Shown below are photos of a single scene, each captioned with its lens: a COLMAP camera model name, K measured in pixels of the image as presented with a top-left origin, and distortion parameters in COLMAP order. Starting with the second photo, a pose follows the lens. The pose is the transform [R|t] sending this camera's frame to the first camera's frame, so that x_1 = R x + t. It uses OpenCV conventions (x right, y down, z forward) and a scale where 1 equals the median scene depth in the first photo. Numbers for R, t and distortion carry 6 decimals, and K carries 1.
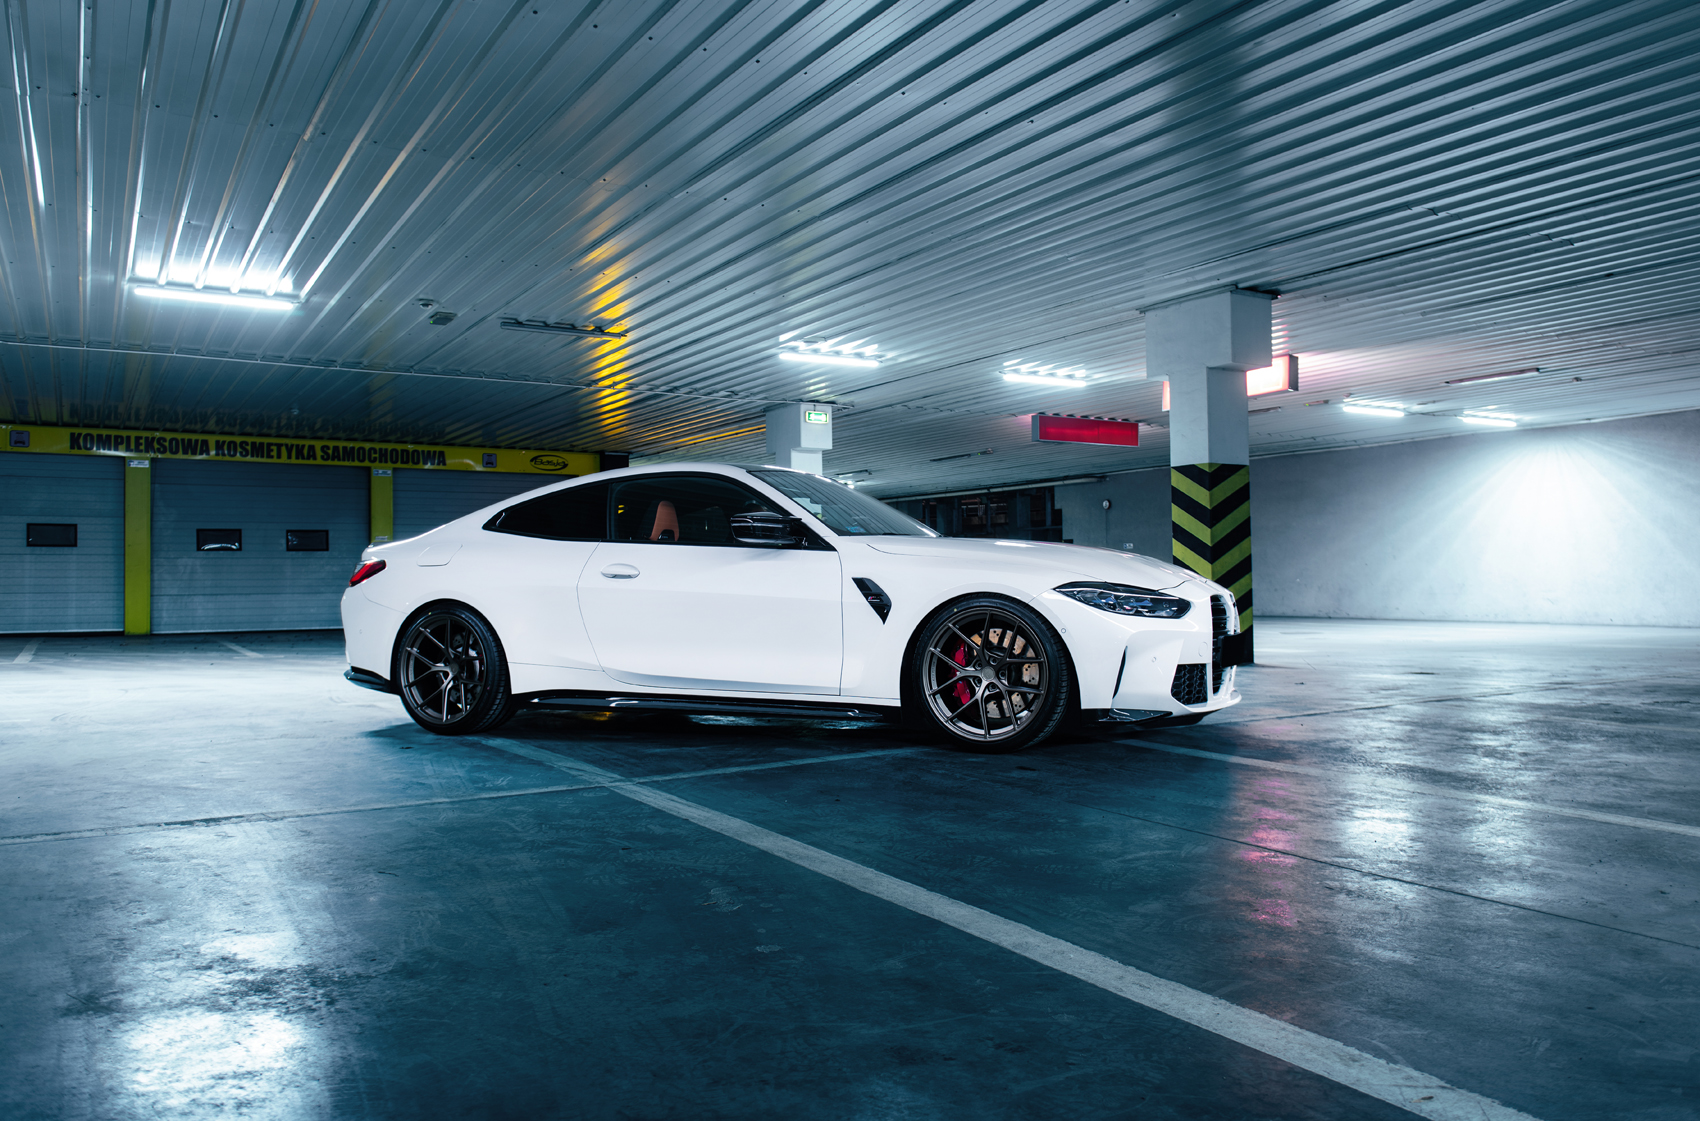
lens RADIAL K [[1283.7, 0, 855.9], [0, 1283.7, 530.5], [0, 0, 1]] dist [0.005918, 0.001372]
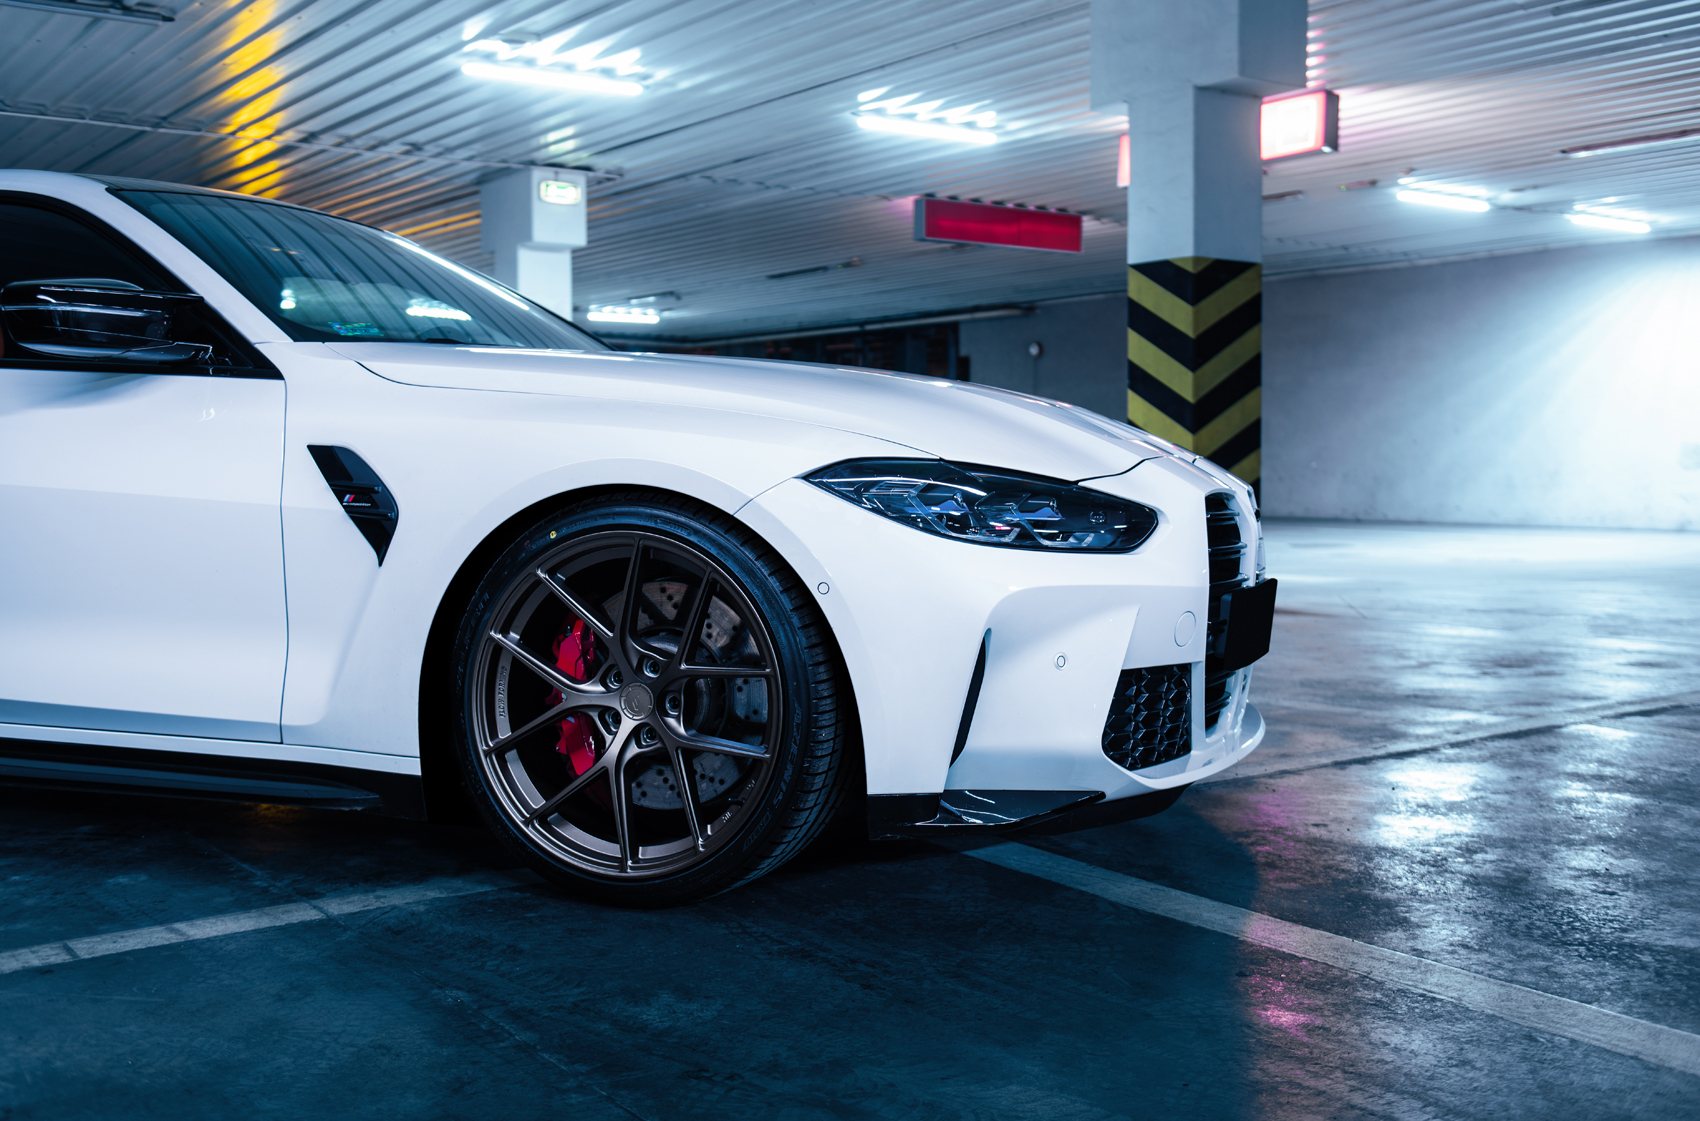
lens RADIAL K [[1773.3, 0, 850.0], [0, 1773.3, 560.5], [0, 0, 1]] dist [0.007874, 0.012537]
pose [[0.996447, 0.000458, 0.084221, 0.056116], [-0.008341, 0.995606, 0.093270, 0.009560], [-0.083809, -0.093641, 0.992072, 0.216593]]
